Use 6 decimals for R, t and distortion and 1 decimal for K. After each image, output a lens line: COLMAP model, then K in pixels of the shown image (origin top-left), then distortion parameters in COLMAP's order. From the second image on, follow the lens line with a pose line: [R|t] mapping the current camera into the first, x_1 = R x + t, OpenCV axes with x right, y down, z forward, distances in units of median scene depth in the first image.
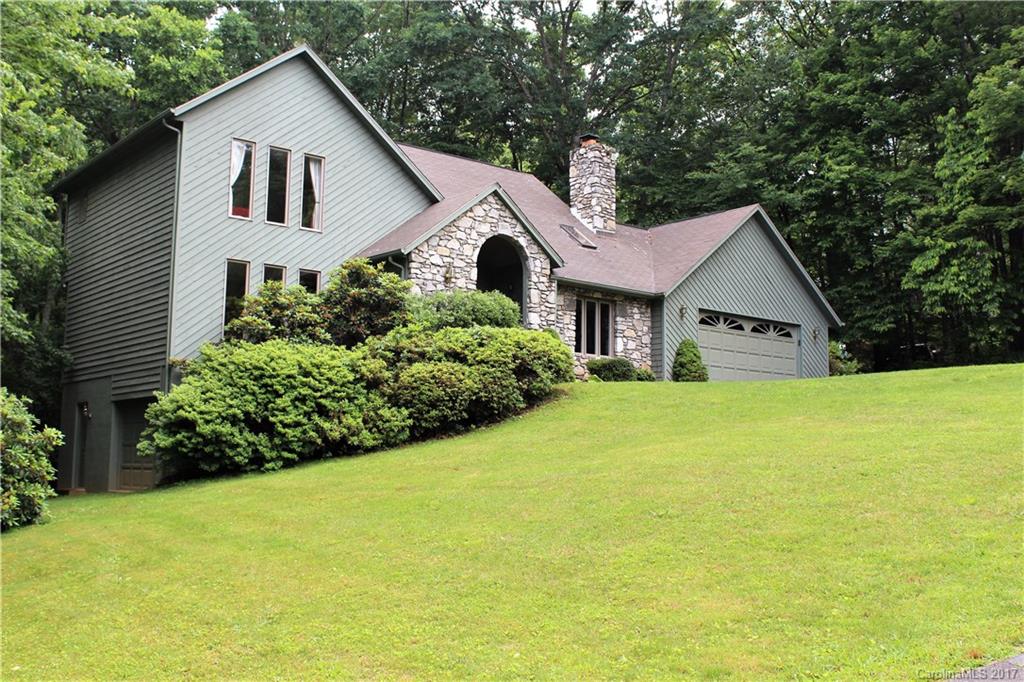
lens RADIAL K [[1091.1, 0, 511.9], [0, 1091.1, 337.0], [0, 0, 1]] dist [-0.027085, 0.000000]
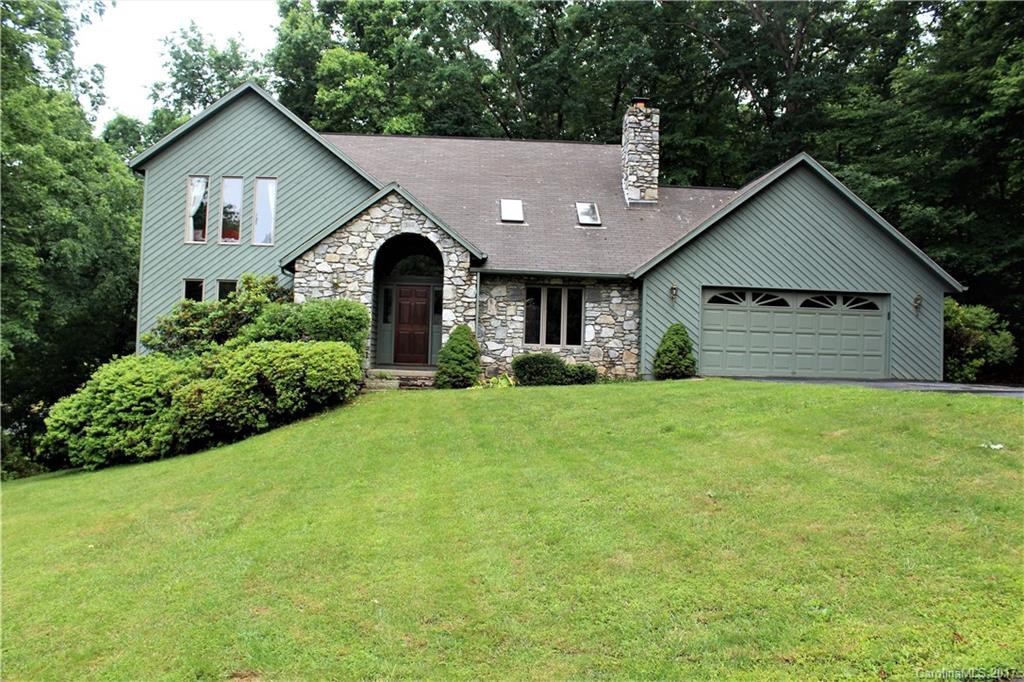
lens RADIAL K [[871.6, 0, 511.1], [0, 871.6, 346.4], [0, 0, 1]] dist [-0.110830, 0.074407]
pose [[0.798208, 0.005211, -0.602360, 0.538197], [0.053742, 0.995359, 0.079827, -0.048340], [0.599980, -0.096090, 0.794223, 0.411730]]
